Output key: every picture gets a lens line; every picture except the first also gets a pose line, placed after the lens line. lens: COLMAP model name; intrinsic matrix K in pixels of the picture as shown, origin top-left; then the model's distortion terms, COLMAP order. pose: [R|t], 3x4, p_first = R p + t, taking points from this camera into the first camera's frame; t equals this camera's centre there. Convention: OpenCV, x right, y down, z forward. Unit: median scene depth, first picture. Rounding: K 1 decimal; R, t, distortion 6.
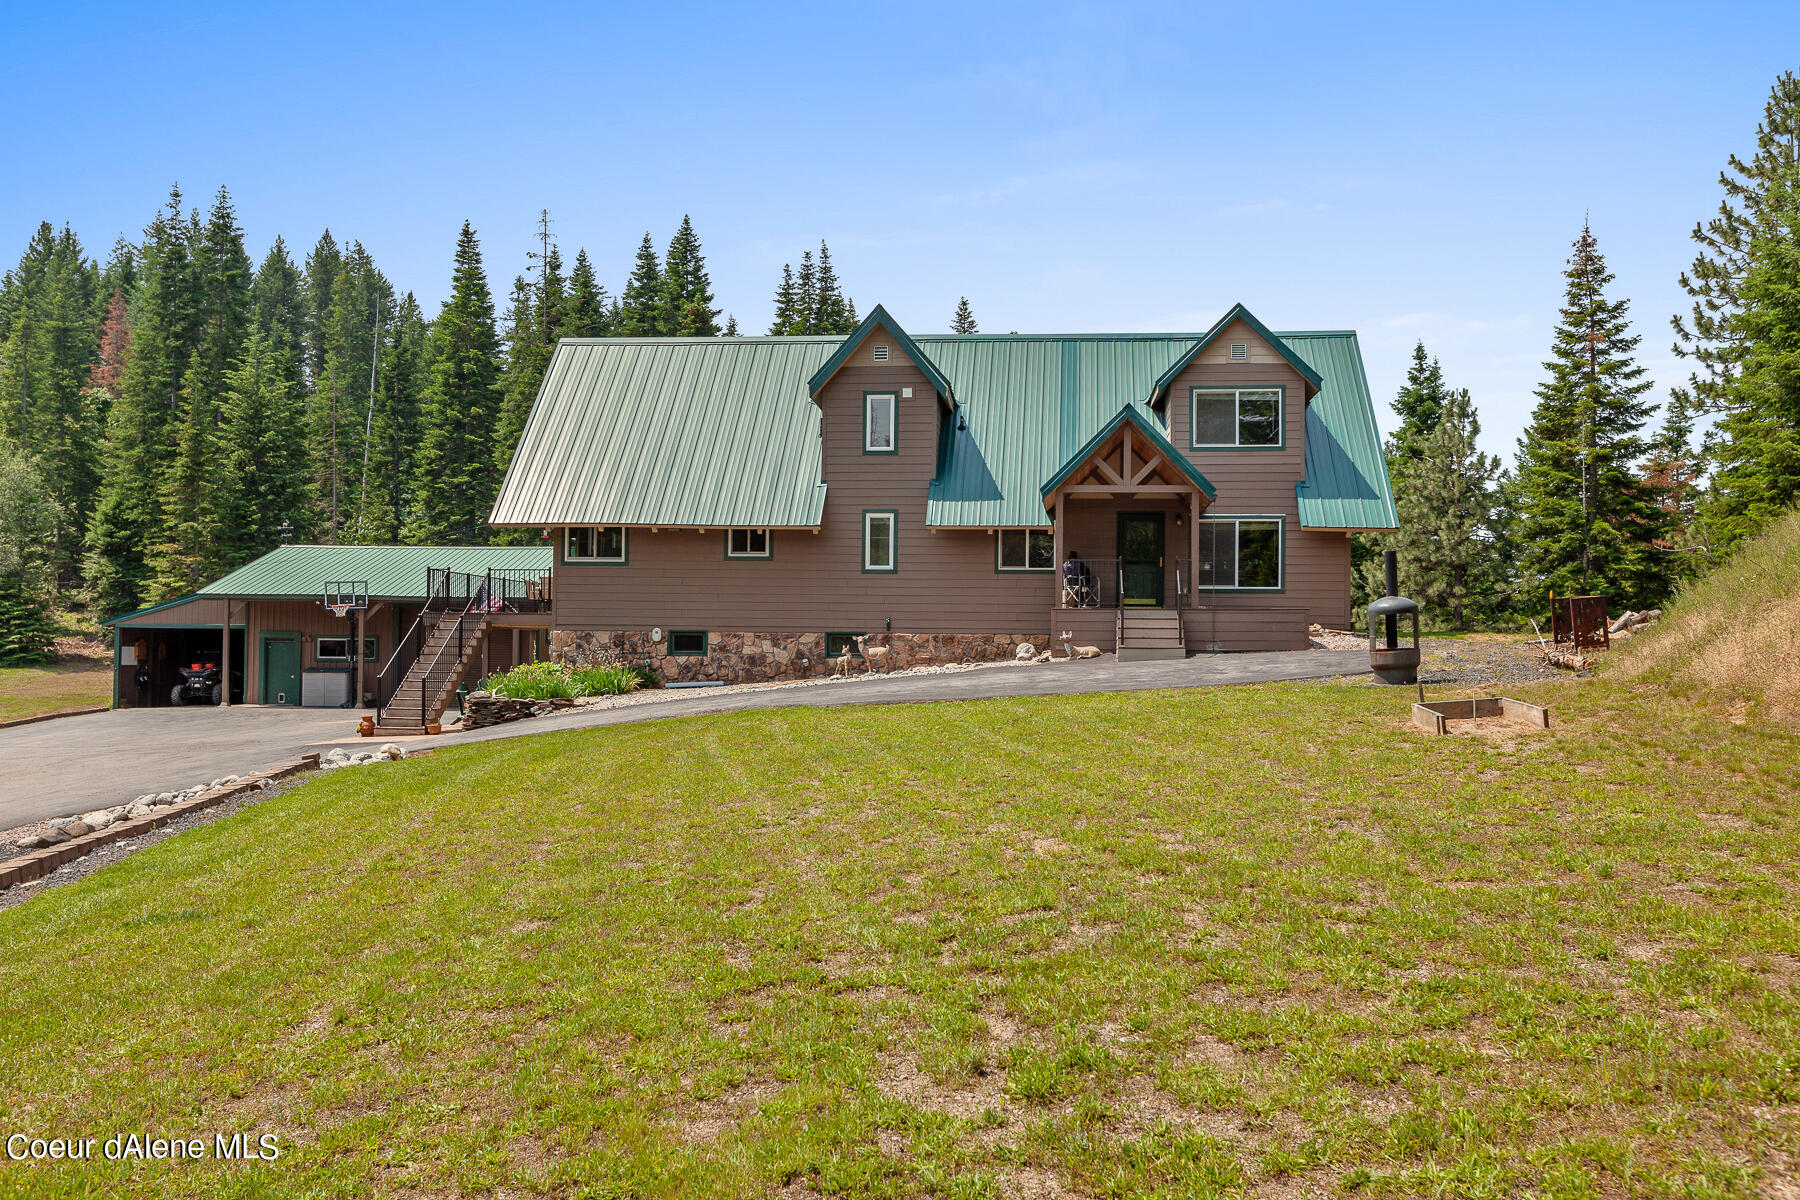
lens RADIAL K [[1565.6, 0, 900.0], [0, 1565.6, 600.0], [0, 0, 1]] dist [0.004801, 0.024045]
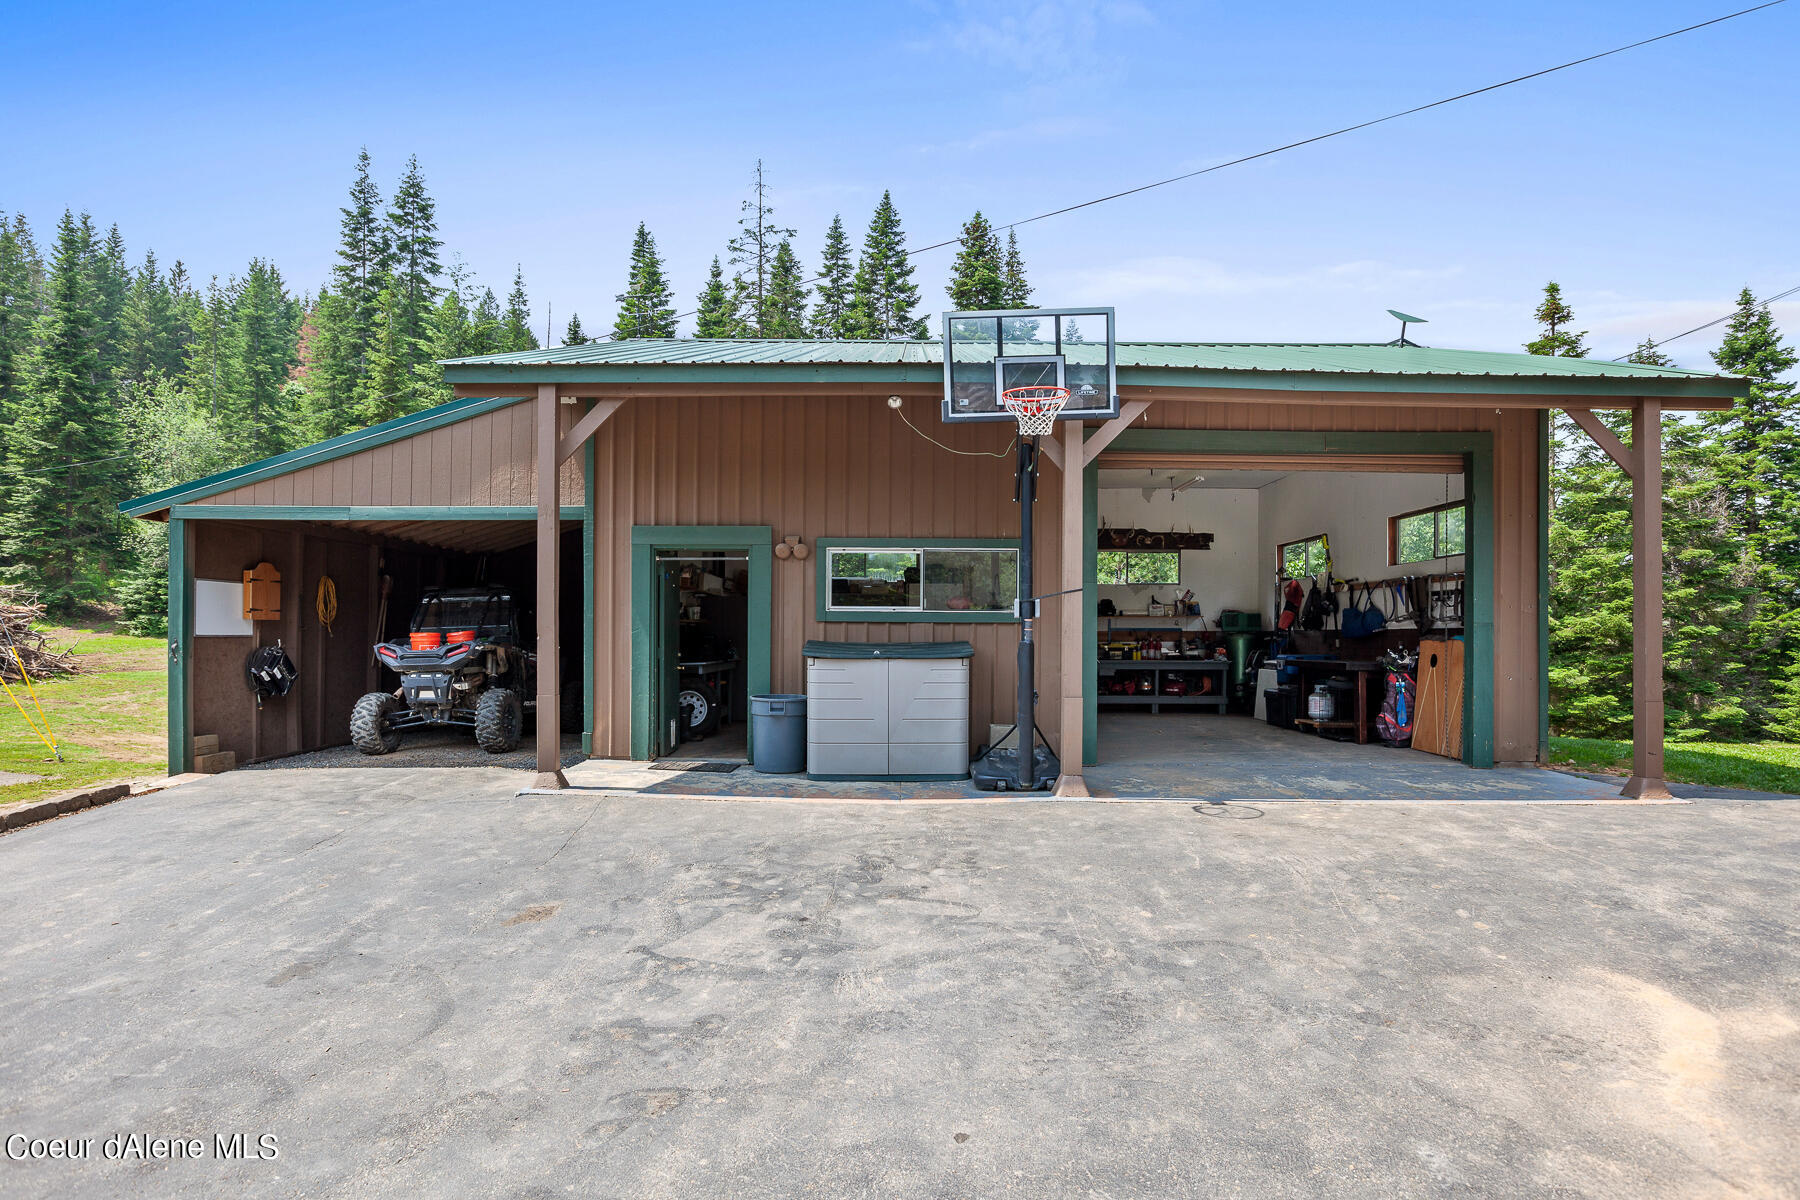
lens RADIAL K [[933.3, 0, 899.4], [0, 933.3, 623.0], [0, 0, 1]] dist [-0.025331, 0.000882]
pose [[0.996252, -0.004741, 0.086372, -0.510285], [0.002055, 0.999512, 0.031159, 0.046048], [-0.086477, -0.030864, 0.995776, 1.111102]]
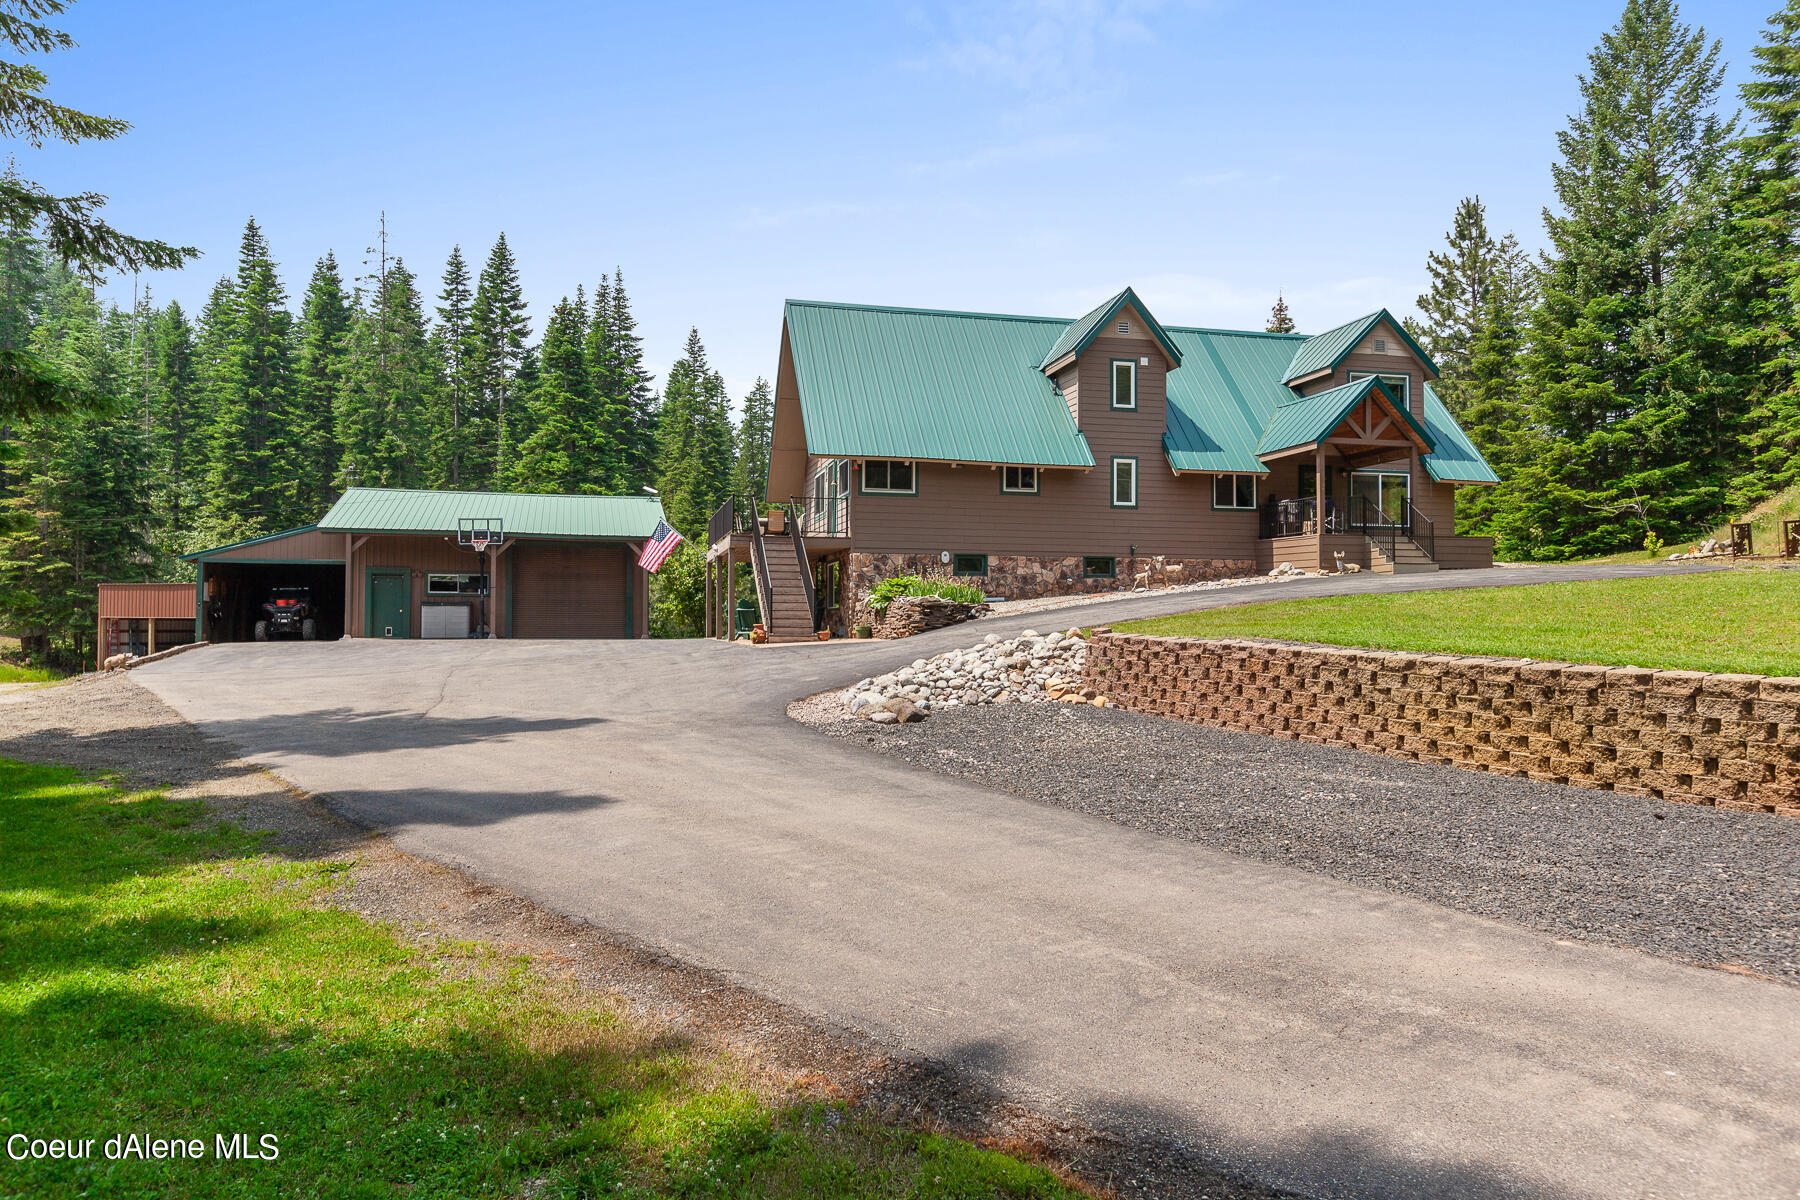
lens RADIAL K [[1189.2, 0, 900.0], [0, 1189.2, 600.0], [0, 0, 1]] dist [0.016691, 0.001388]
pose [[0.934839, -0.000407, 0.355072, -0.491749], [-0.003954, 0.999925, 0.011556, 0.042929], [-0.355051, -0.012207, 0.934767, 0.191458]]
